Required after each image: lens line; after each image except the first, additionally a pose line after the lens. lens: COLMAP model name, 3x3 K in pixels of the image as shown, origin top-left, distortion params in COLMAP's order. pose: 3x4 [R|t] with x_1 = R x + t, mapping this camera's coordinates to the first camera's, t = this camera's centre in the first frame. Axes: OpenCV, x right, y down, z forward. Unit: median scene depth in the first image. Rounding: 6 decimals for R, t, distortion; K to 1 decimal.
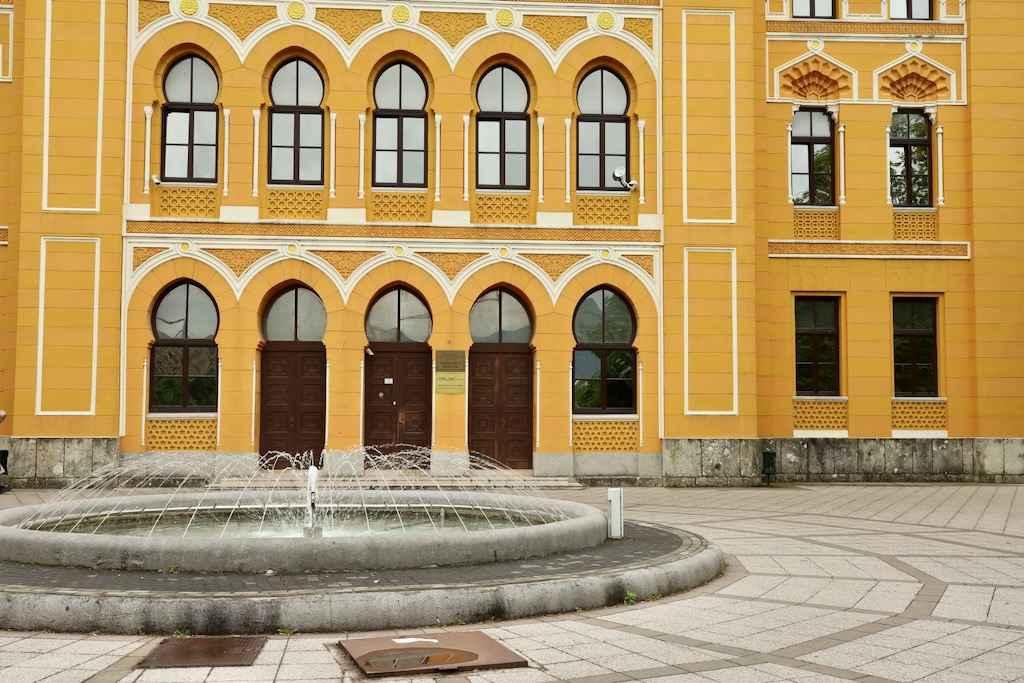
lens RADIAL K [[1132.5, 0, 512.0], [0, 1132.5, 341.5], [0, 0, 1]] dist [-0.001204, 0.142065]
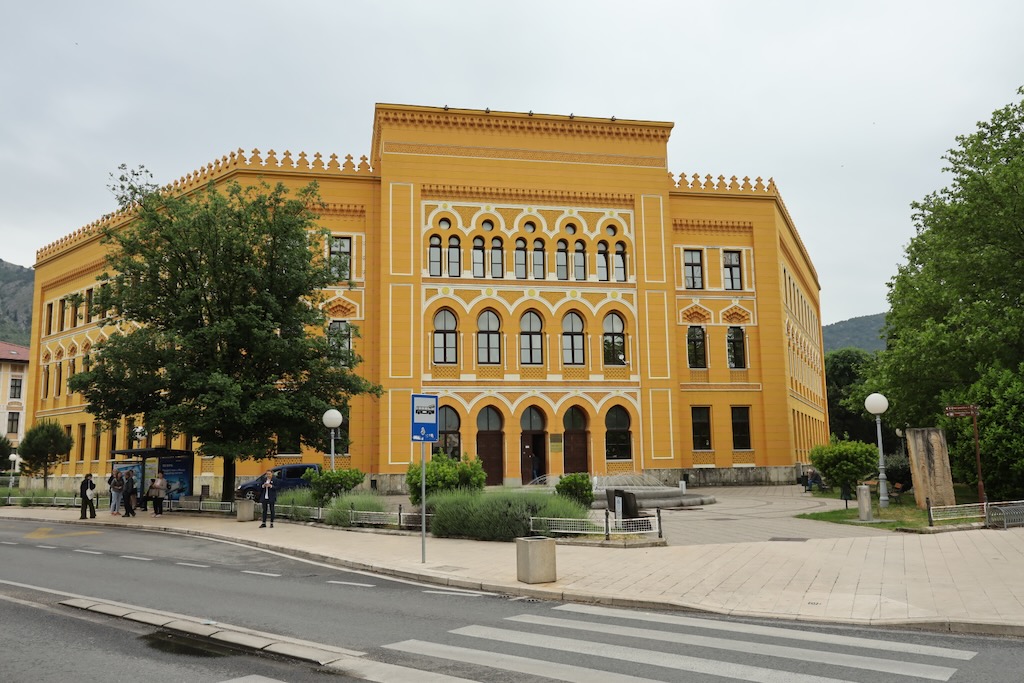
lens RADIAL K [[821.1, 0, 512.0], [0, 821.1, 341.5], [0, 0, 1]] dist [0.006794, 0.001590]
pose [[0.993225, -0.002803, 0.116173, -0.323080], [0.011989, 0.996846, -0.078445, -0.047509], [-0.115587, 0.079306, 0.990126, -0.666908]]
